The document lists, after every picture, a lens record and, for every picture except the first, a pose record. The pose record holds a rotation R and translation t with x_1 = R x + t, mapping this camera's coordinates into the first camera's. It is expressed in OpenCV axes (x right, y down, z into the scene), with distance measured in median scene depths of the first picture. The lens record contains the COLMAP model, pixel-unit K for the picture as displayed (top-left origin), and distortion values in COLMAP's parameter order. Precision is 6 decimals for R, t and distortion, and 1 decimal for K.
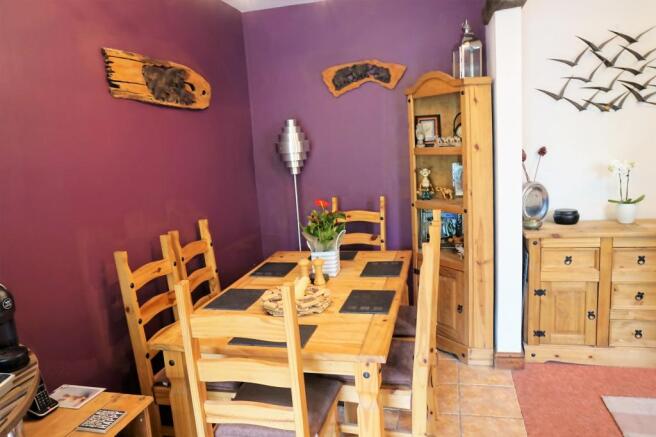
lens RADIAL K [[477.8, 0, 328.0], [0, 477.8, 218.5], [0, 0, 1]] dist [-0.030967, 0.000627]
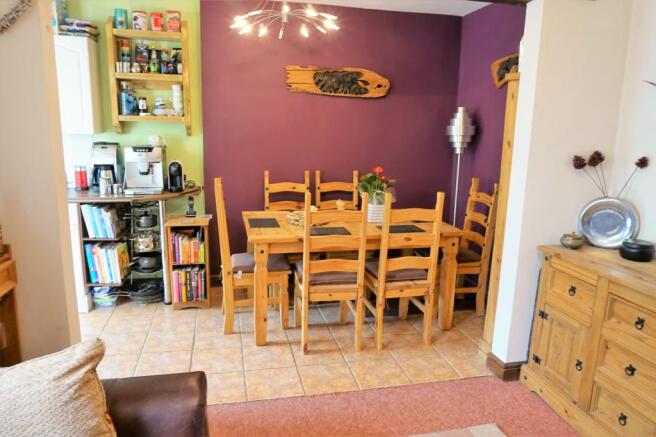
lens RADIAL K [[461.7, 0, 328.0], [0, 461.7, 218.5], [0, 0, 1]] dist [-0.003761, -0.000653]
pose [[0.445759, 0.252749, -0.858730, 0.985524], [-0.196909, 0.963499, 0.181372, -0.098371], [0.873227, 0.088243, 0.479257, 0.218041]]
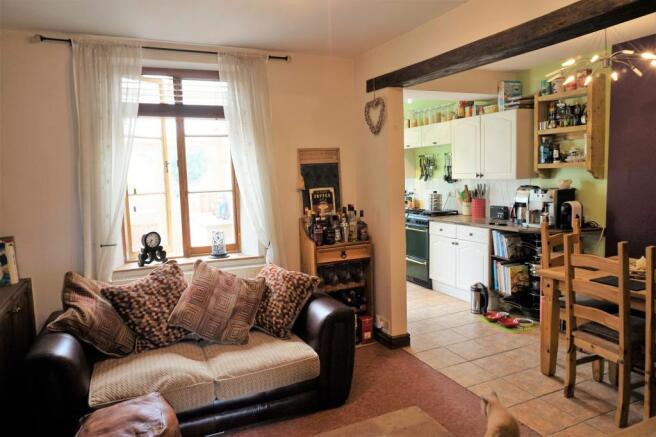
lens RADIAL K [[461.7, 0, 328.0], [0, 461.7, 218.5], [0, 0, 1]] dist [-0.003761, -0.000653]
pose [[-0.775104, 0.153108, -0.613002, 1.116960], [-0.018061, 0.964430, 0.263721, -0.245454], [0.631576, 0.215483, -0.744768, 1.024360]]
